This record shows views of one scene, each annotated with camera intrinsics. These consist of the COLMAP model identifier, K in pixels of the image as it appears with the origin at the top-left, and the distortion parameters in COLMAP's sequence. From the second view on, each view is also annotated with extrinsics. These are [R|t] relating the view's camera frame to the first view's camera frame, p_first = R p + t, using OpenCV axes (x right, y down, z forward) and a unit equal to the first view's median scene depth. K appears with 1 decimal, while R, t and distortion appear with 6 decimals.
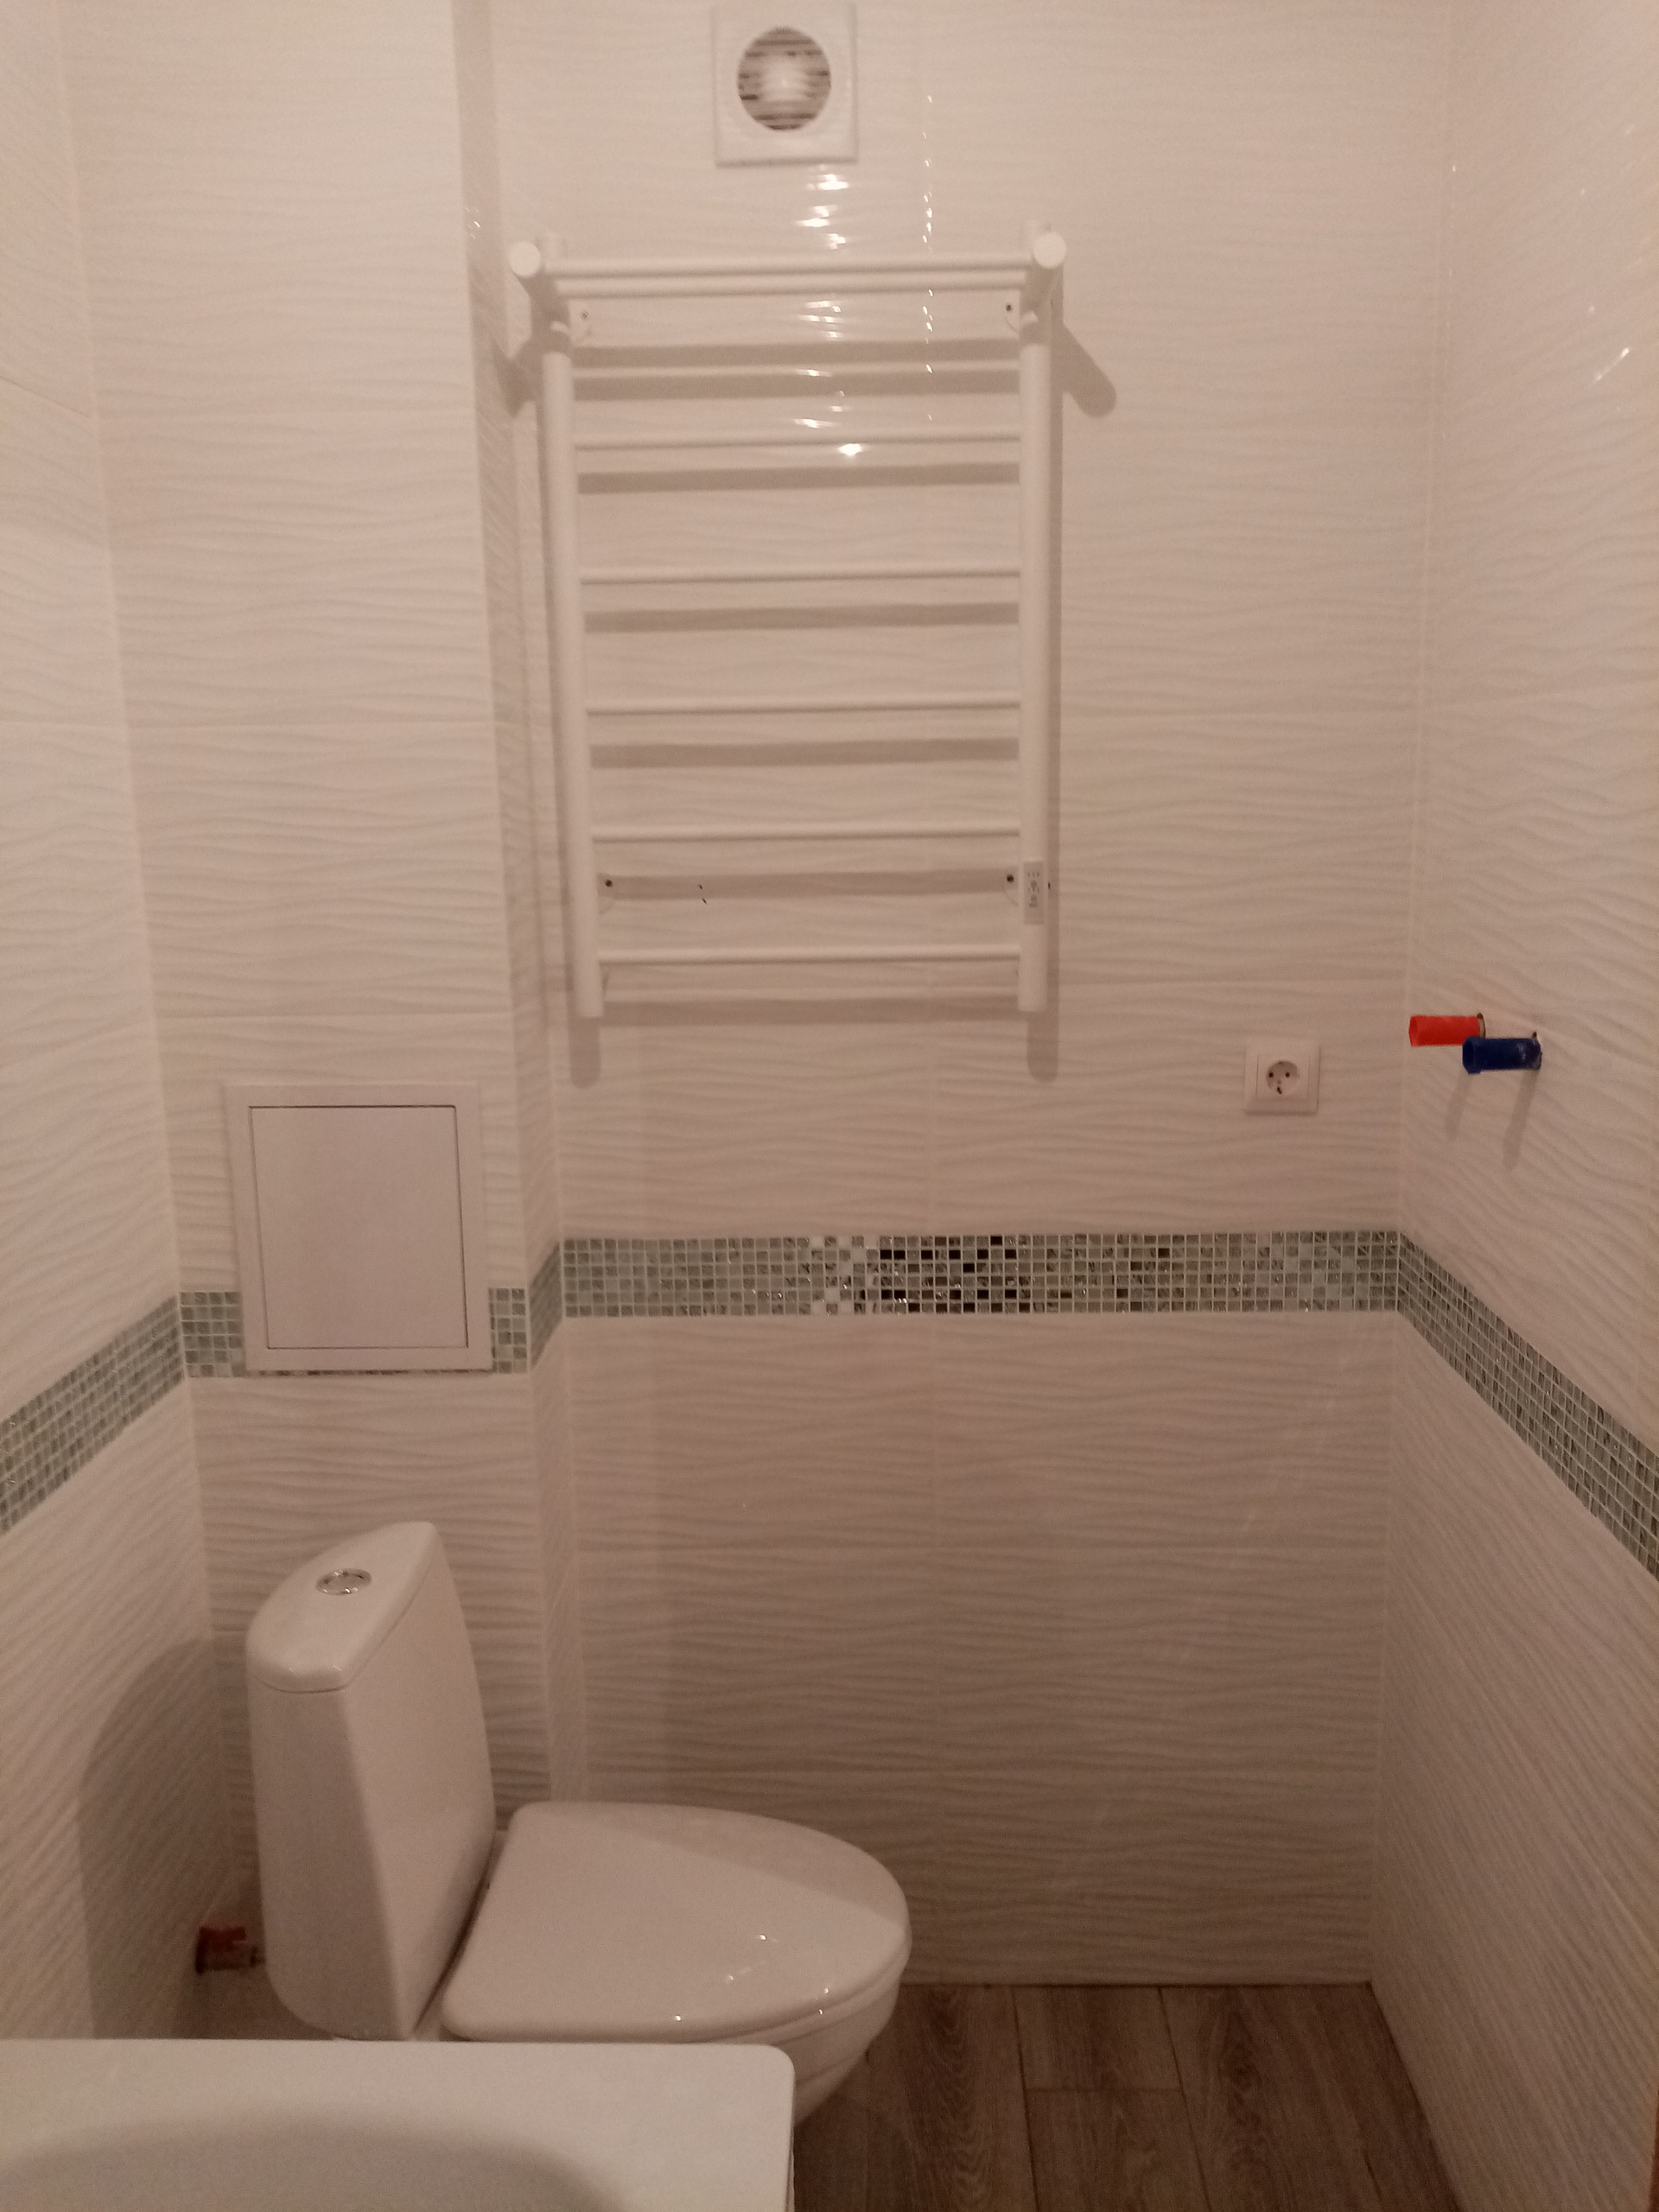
lens RADIAL K [[1701.0, 0, 829.5], [0, 1701.0, 1106.0], [0, 0, 1]] dist [0.061057, -0.172790]
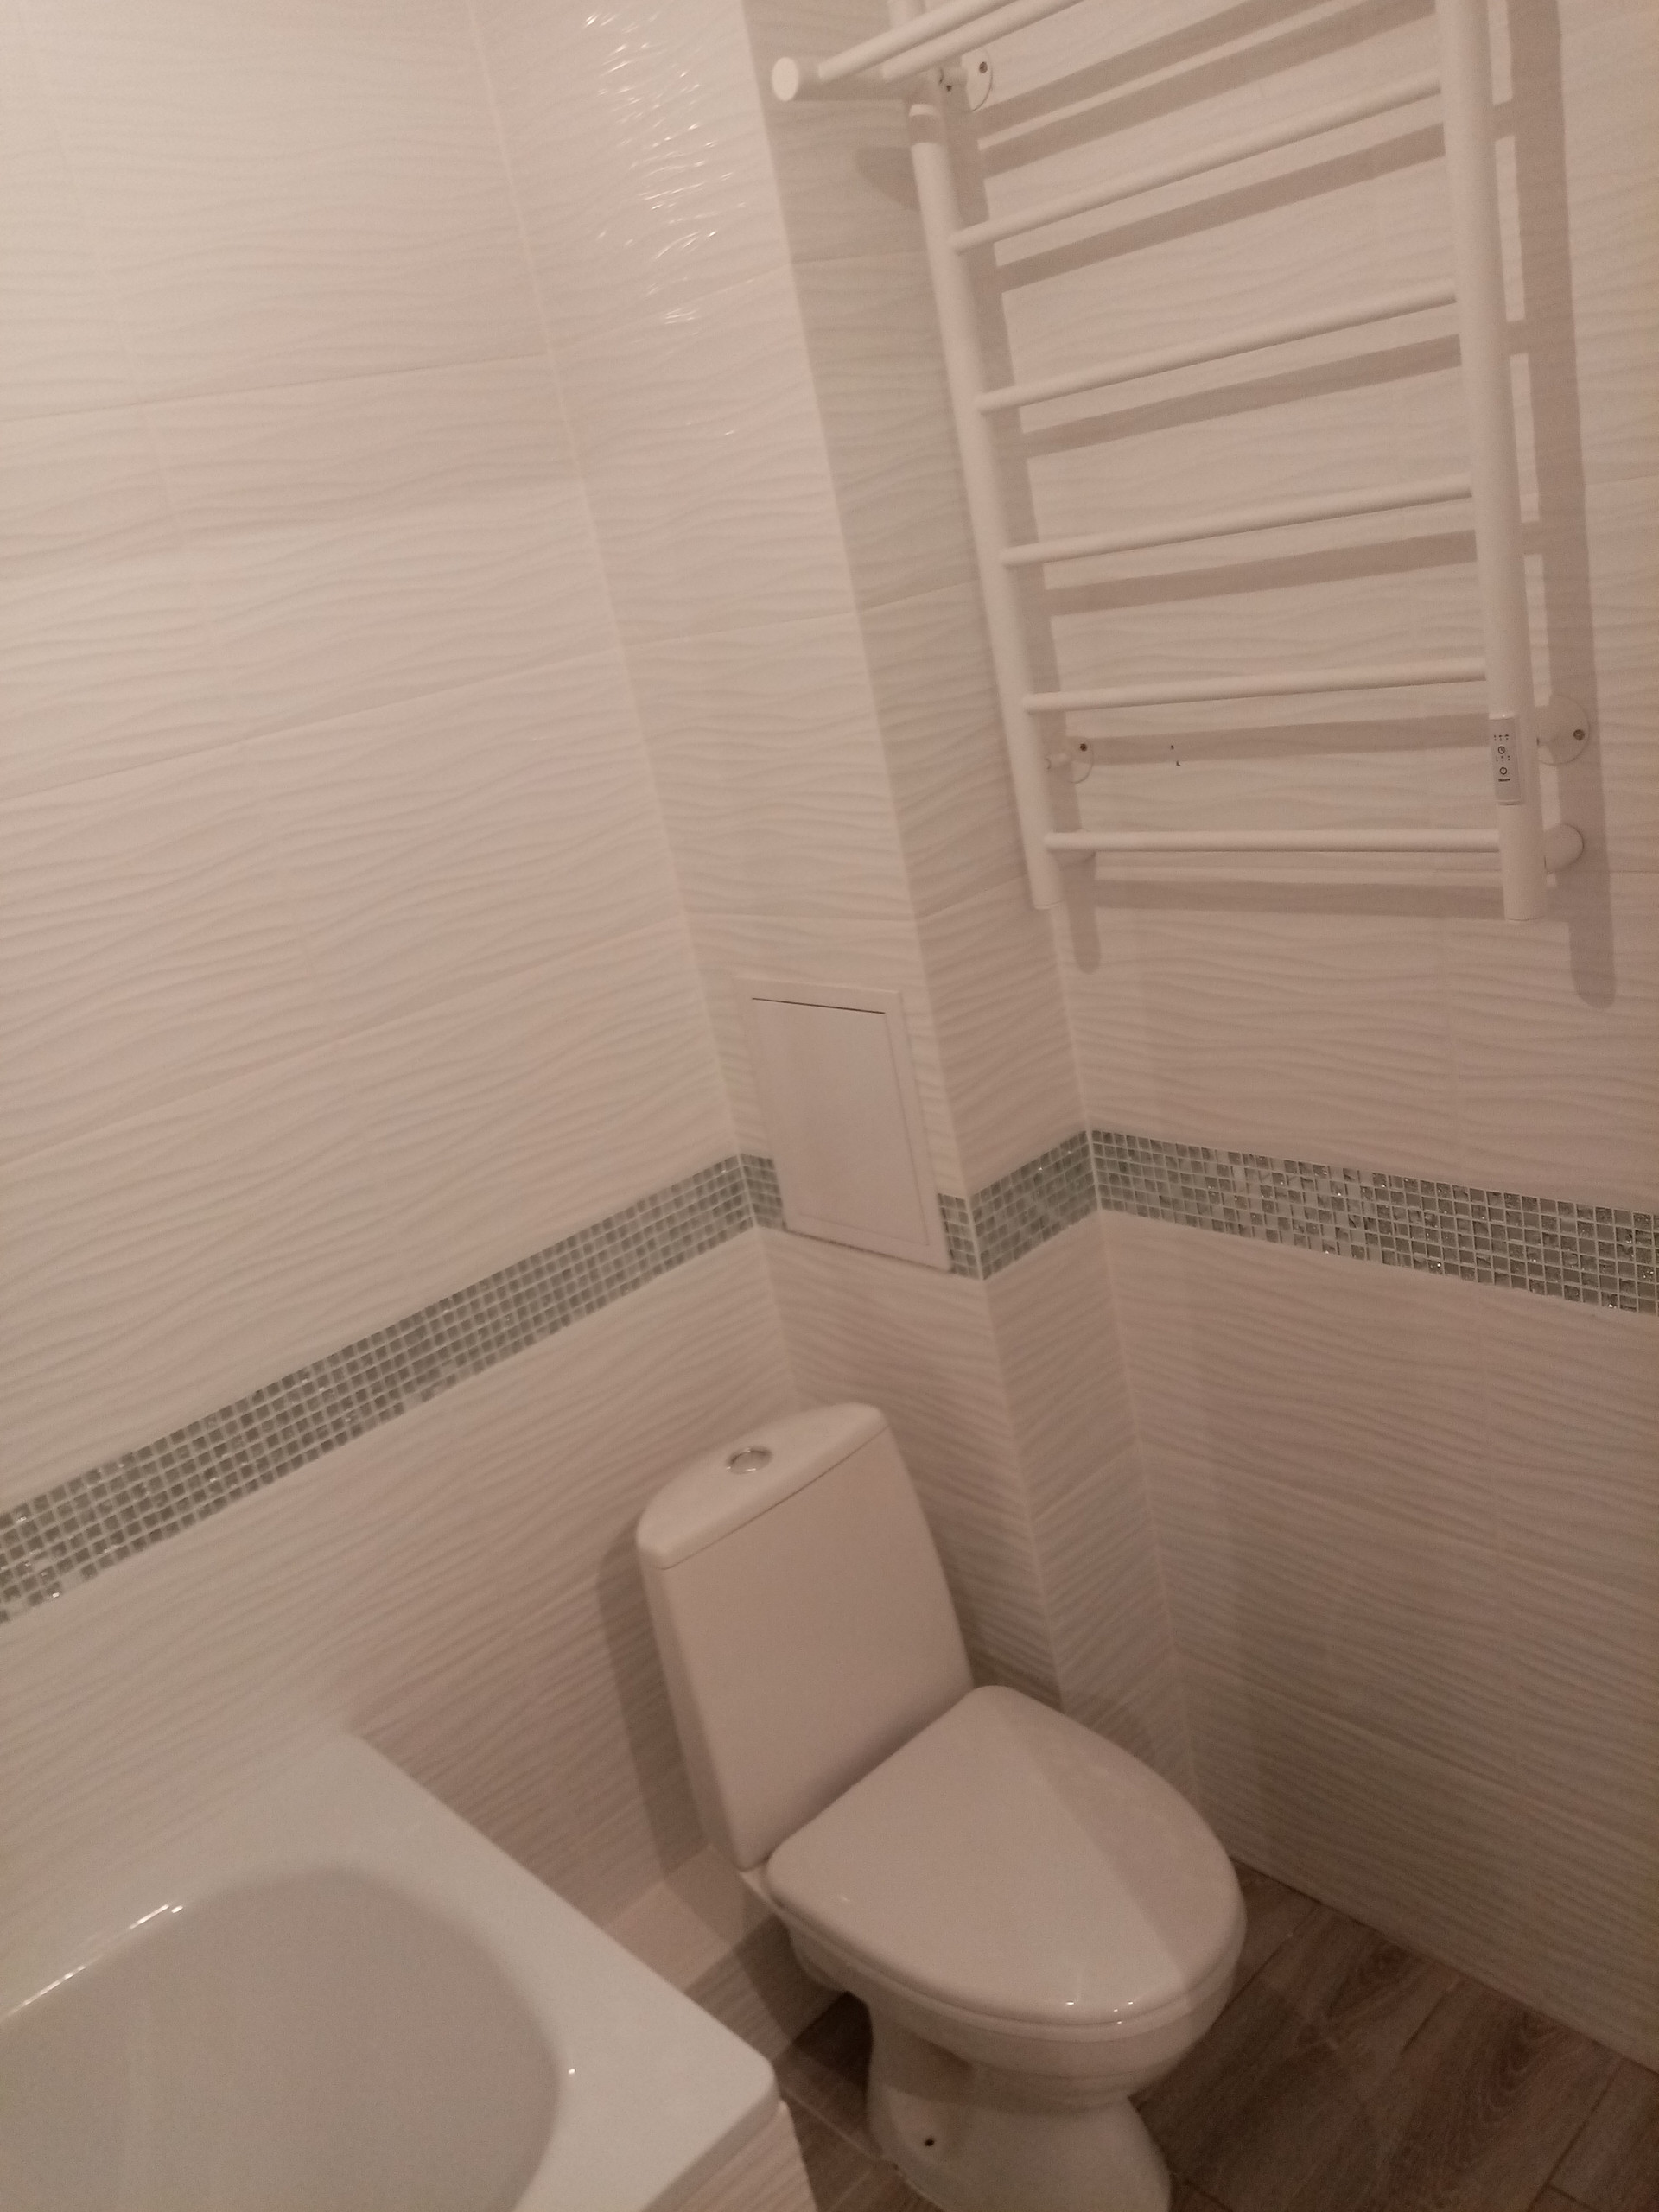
lens RADIAL K [[1701.0, 0, 829.5], [0, 1701.0, 1106.0], [0, 0, 1]] dist [0.061057, -0.172790]
pose [[0.687679, 0.115469, -0.716774, 0.442278], [0.053175, 0.976609, 0.208343, -0.145595], [0.724065, -0.181387, 0.665453, 0.305313]]
